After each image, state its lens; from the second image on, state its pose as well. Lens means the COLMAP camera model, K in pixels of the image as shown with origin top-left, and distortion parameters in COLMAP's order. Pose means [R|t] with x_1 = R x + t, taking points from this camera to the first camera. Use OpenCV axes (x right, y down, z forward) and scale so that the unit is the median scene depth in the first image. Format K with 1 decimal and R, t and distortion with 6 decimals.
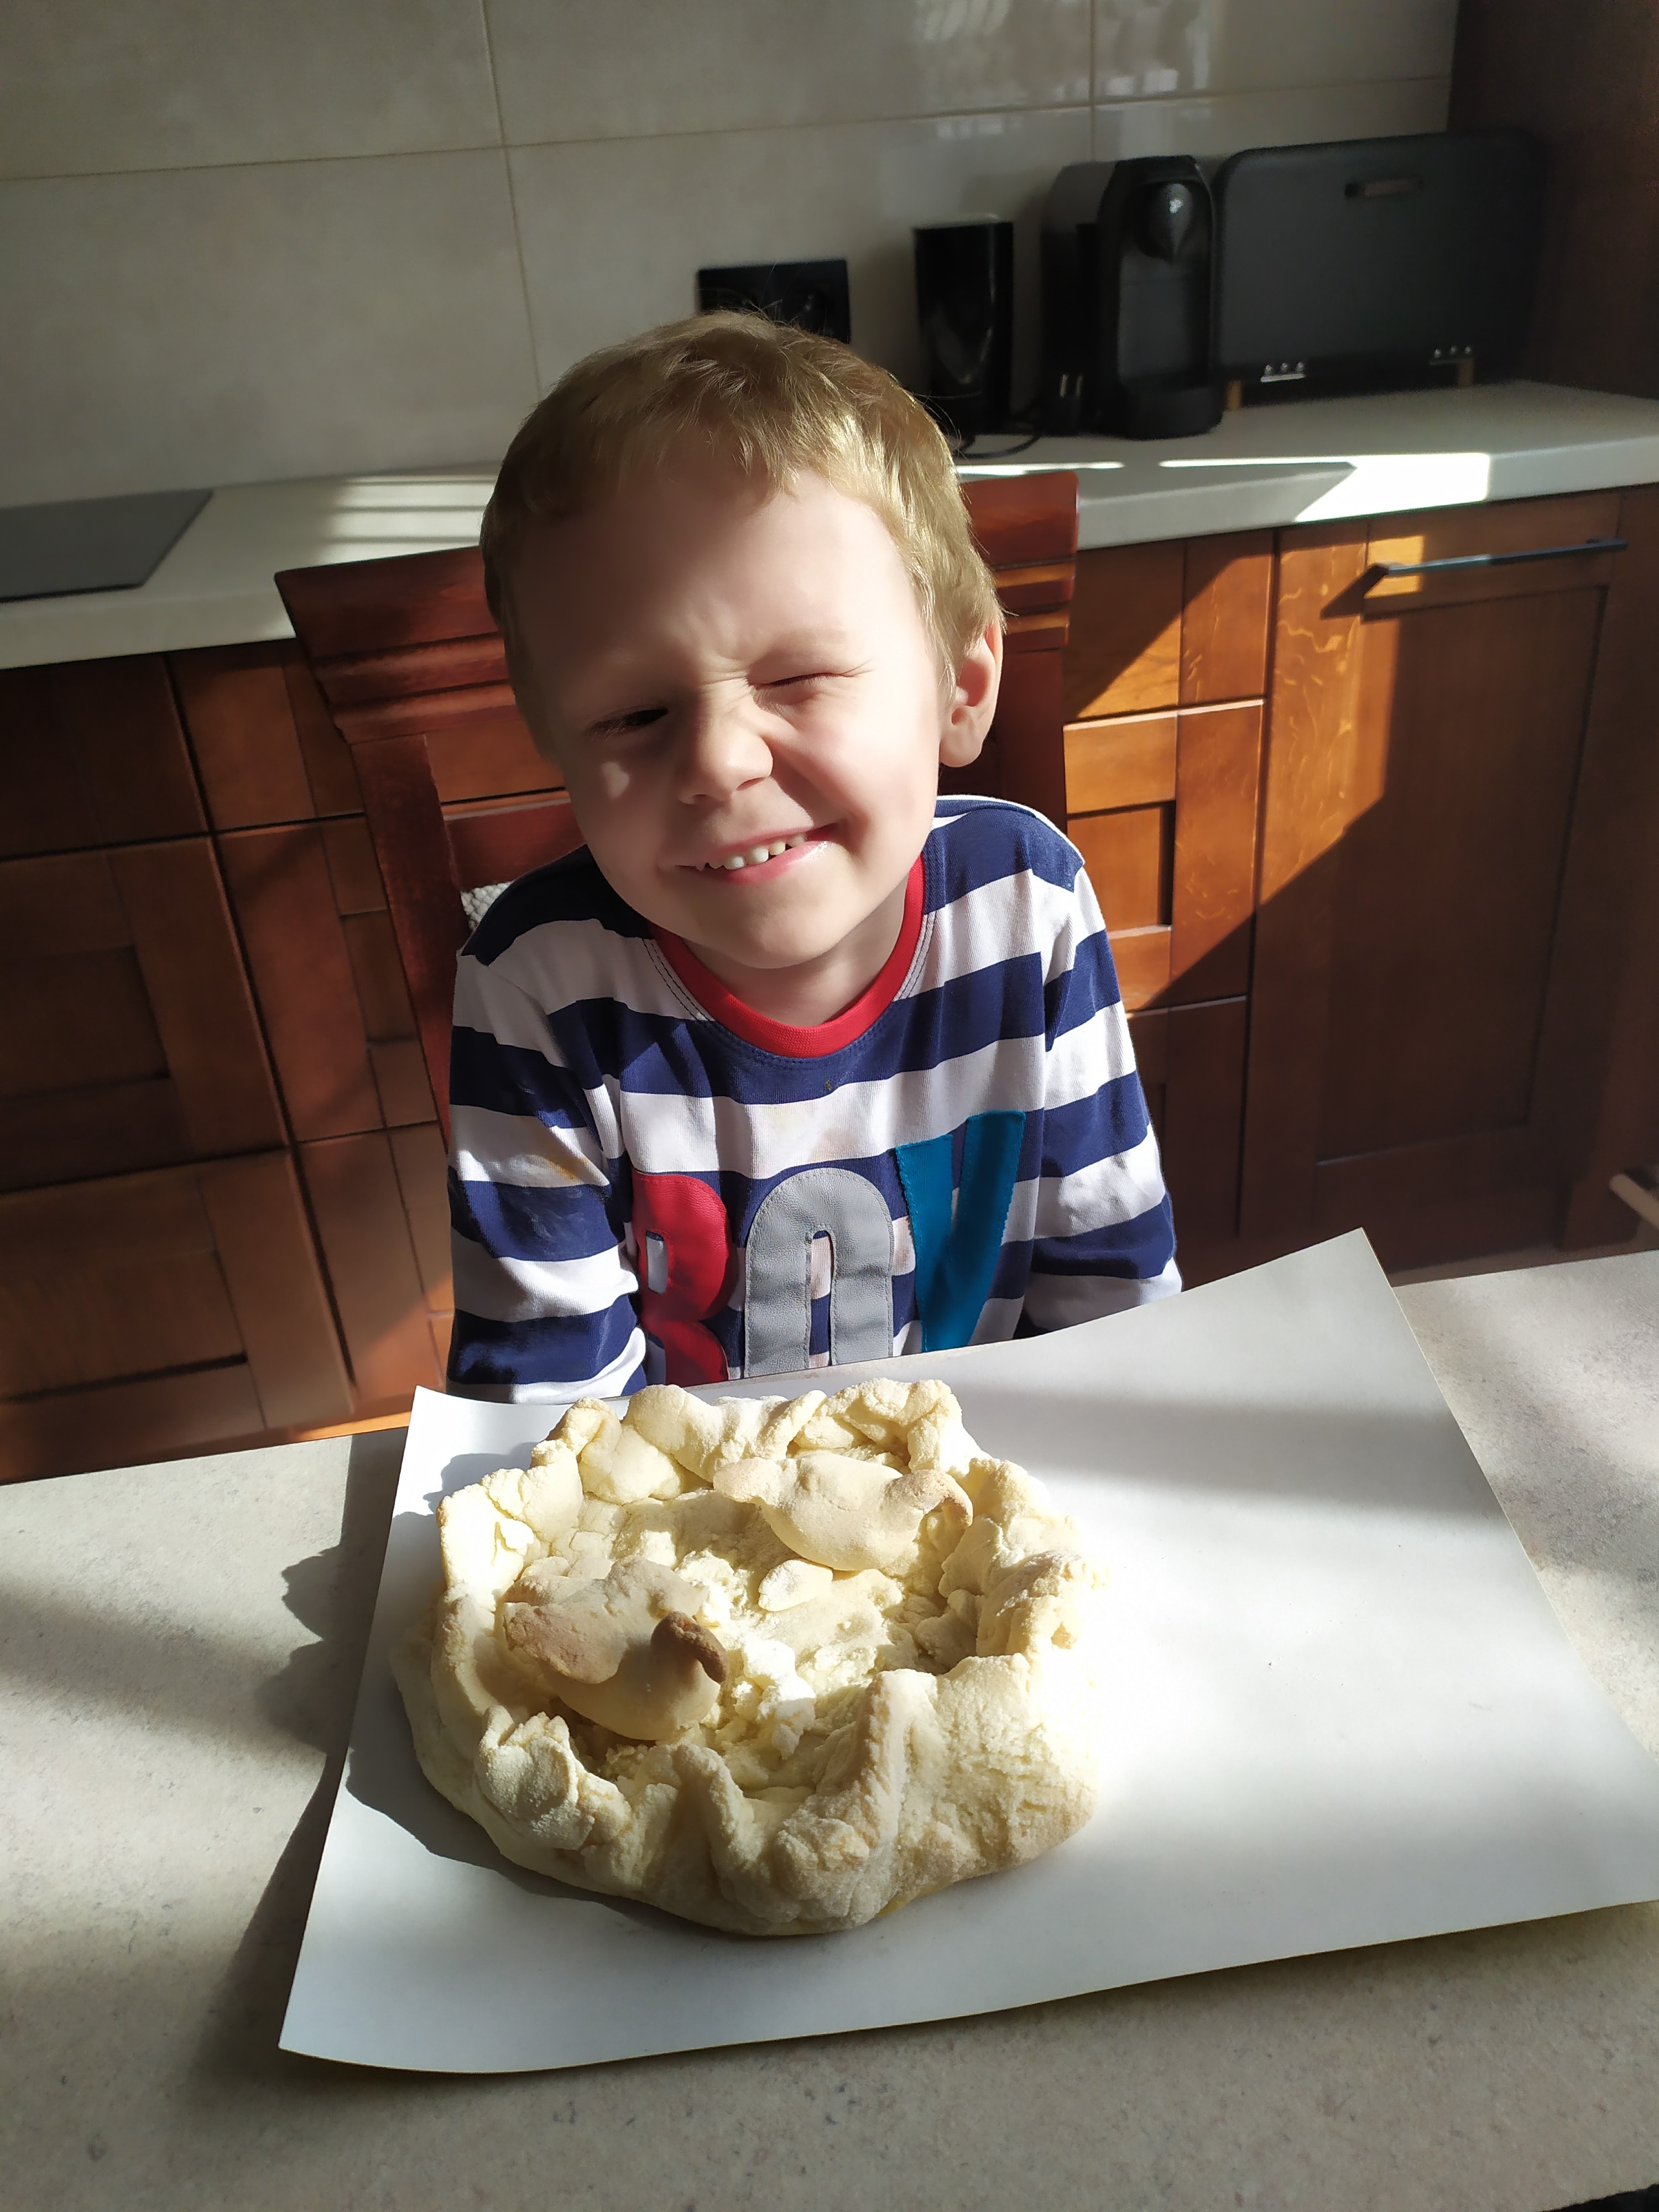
lens RADIAL K [[1710.9, 0, 829.5], [0, 1710.9, 1106.0], [0, 0, 1]] dist [-0.034776, 0.002284]
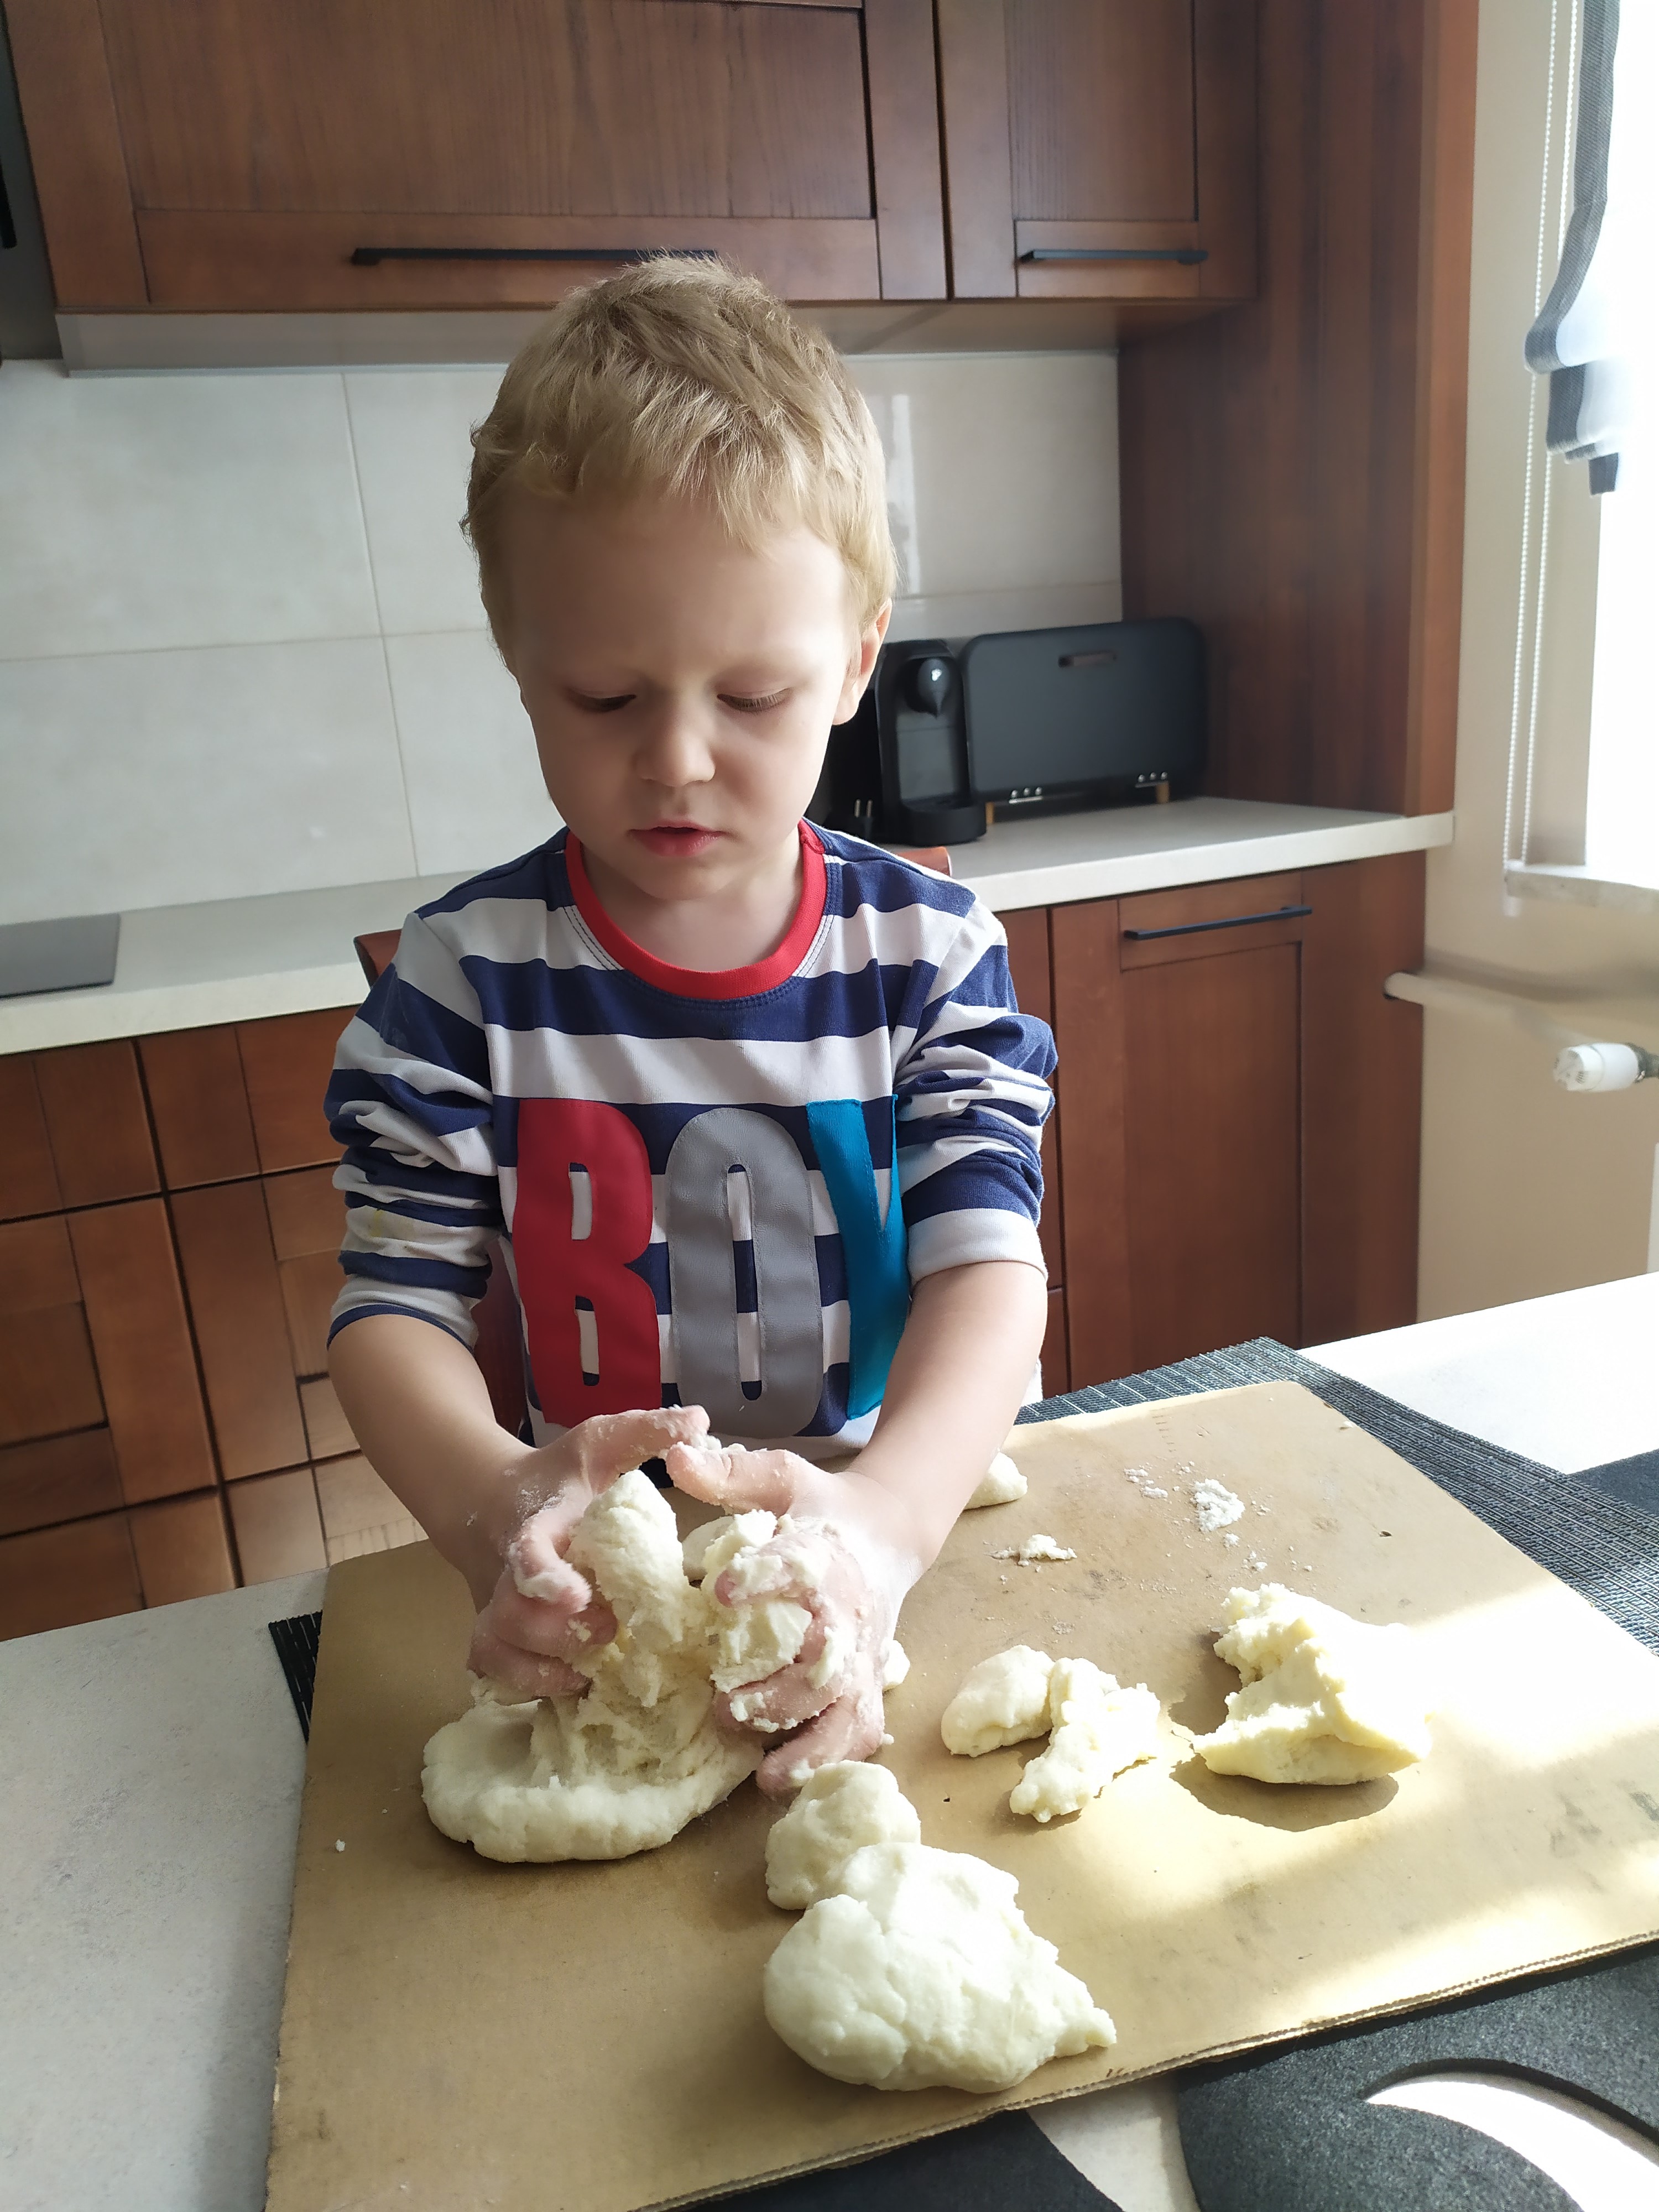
lens RADIAL K [[1710.9, 0, 829.5], [0, 1710.9, 1106.0], [0, 0, 1]] dist [-0.034776, 0.002284]
pose [[0.983892, -0.051355, 0.171227, -0.108566], [0.091906, 0.966879, -0.238113, 0.081088], [-0.153327, 0.250014, 0.956025, -0.136680]]
